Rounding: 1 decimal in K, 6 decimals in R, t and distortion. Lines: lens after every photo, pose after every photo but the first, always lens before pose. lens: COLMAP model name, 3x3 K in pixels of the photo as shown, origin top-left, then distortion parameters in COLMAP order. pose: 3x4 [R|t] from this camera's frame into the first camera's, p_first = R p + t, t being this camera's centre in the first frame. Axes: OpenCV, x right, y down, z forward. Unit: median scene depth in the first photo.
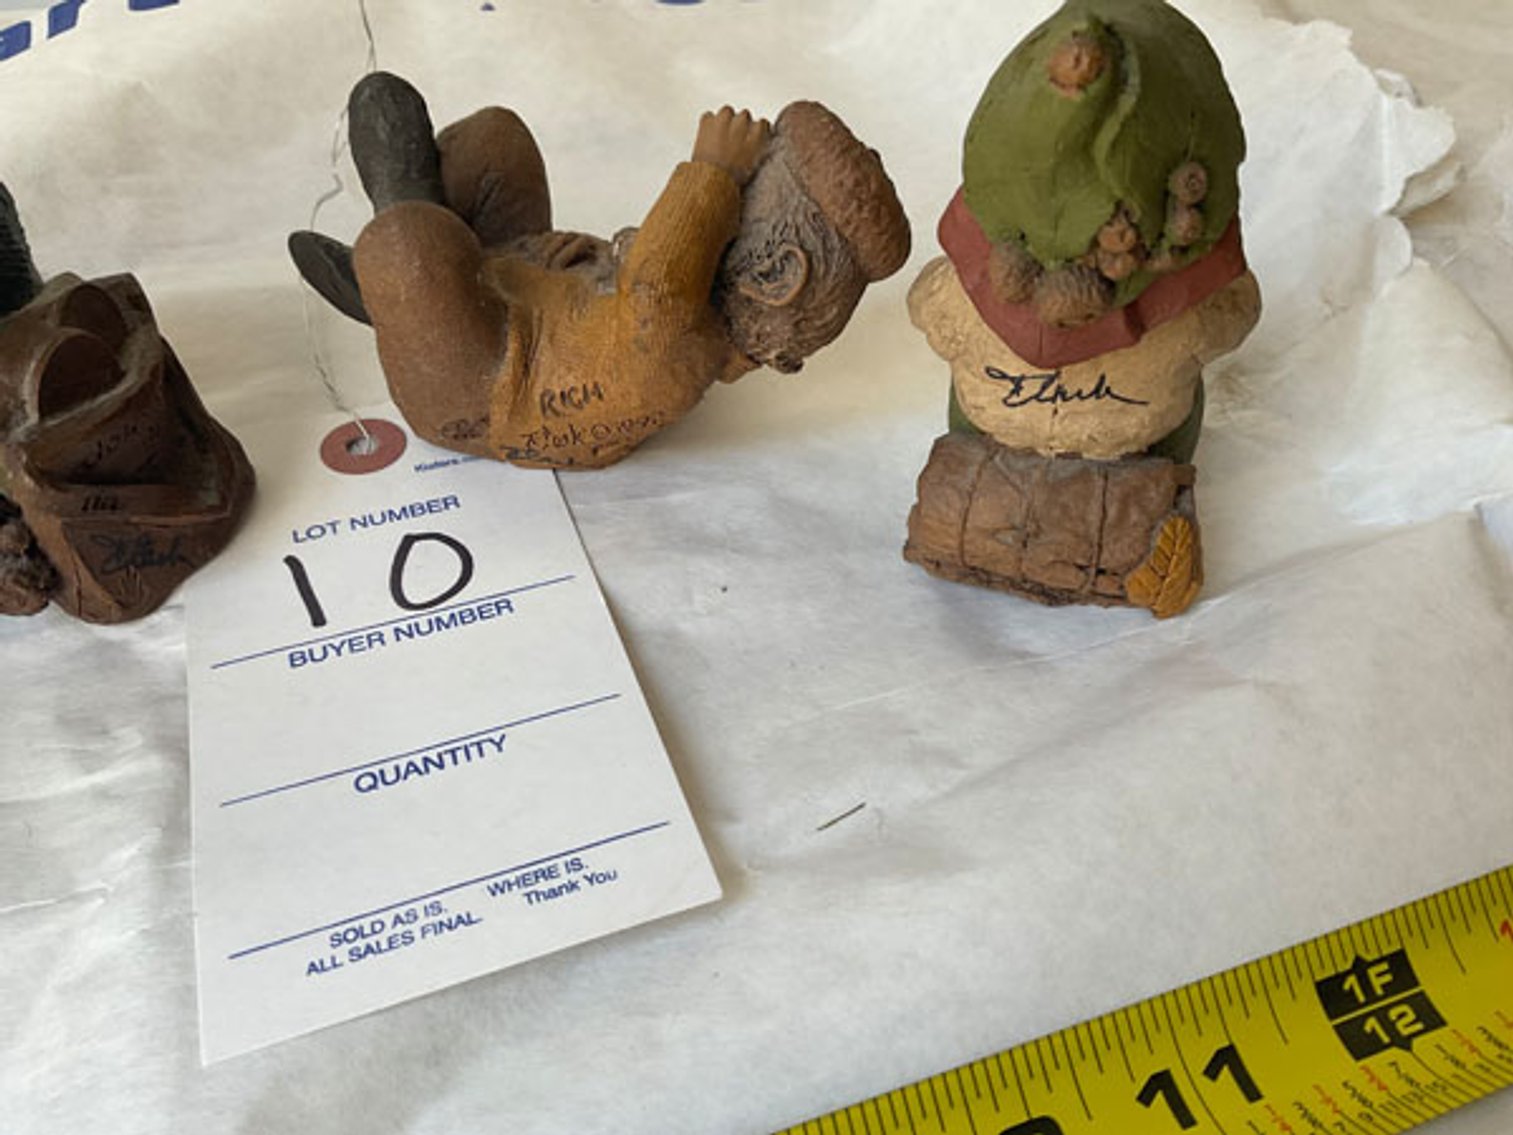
lens RADIAL K [[1211.2, 0, 757.0], [0, 1211.2, 547.8], [0, 0, 1]] dist [0.059541, -0.126663]
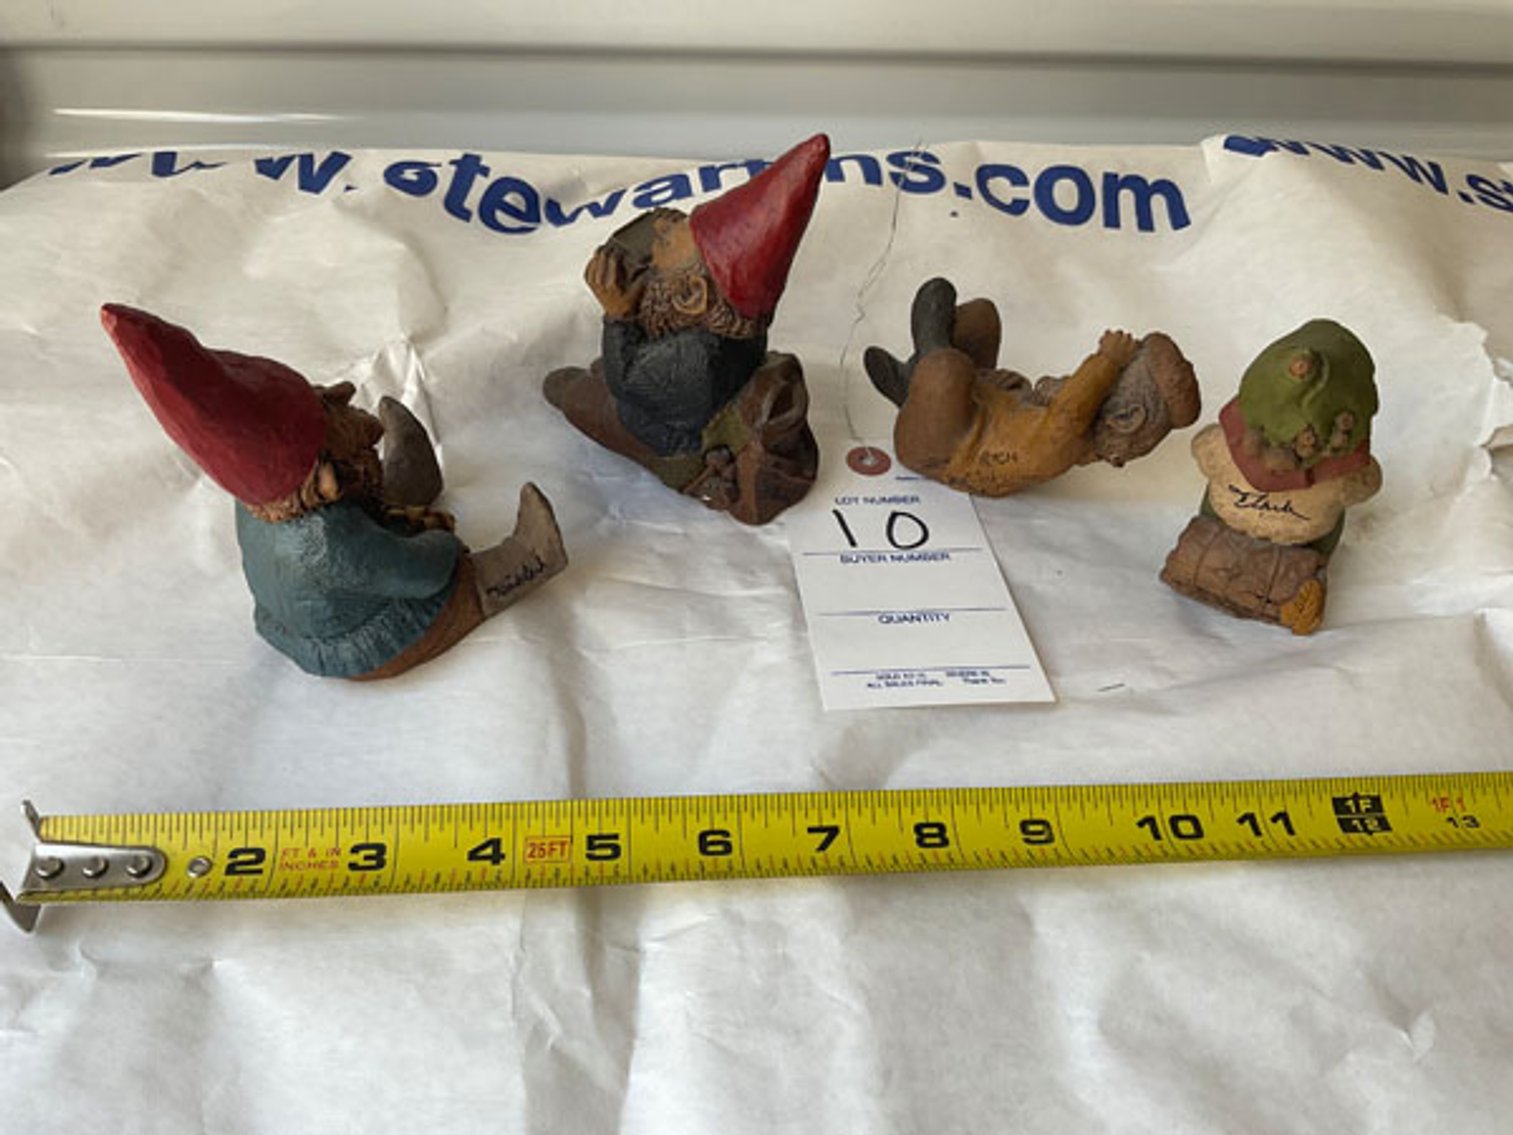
lens RADIAL K [[1241.7, 0, 744.9], [0, 1241.7, 561.5], [0, 0, 1]] dist [0.093901, -0.220045]
pose [[0.968220, 0.208751, -0.137745, -0.259897], [-0.214202, 0.976447, -0.025845, 0.188157], [0.129106, 0.054529, 0.990130, -1.077197]]
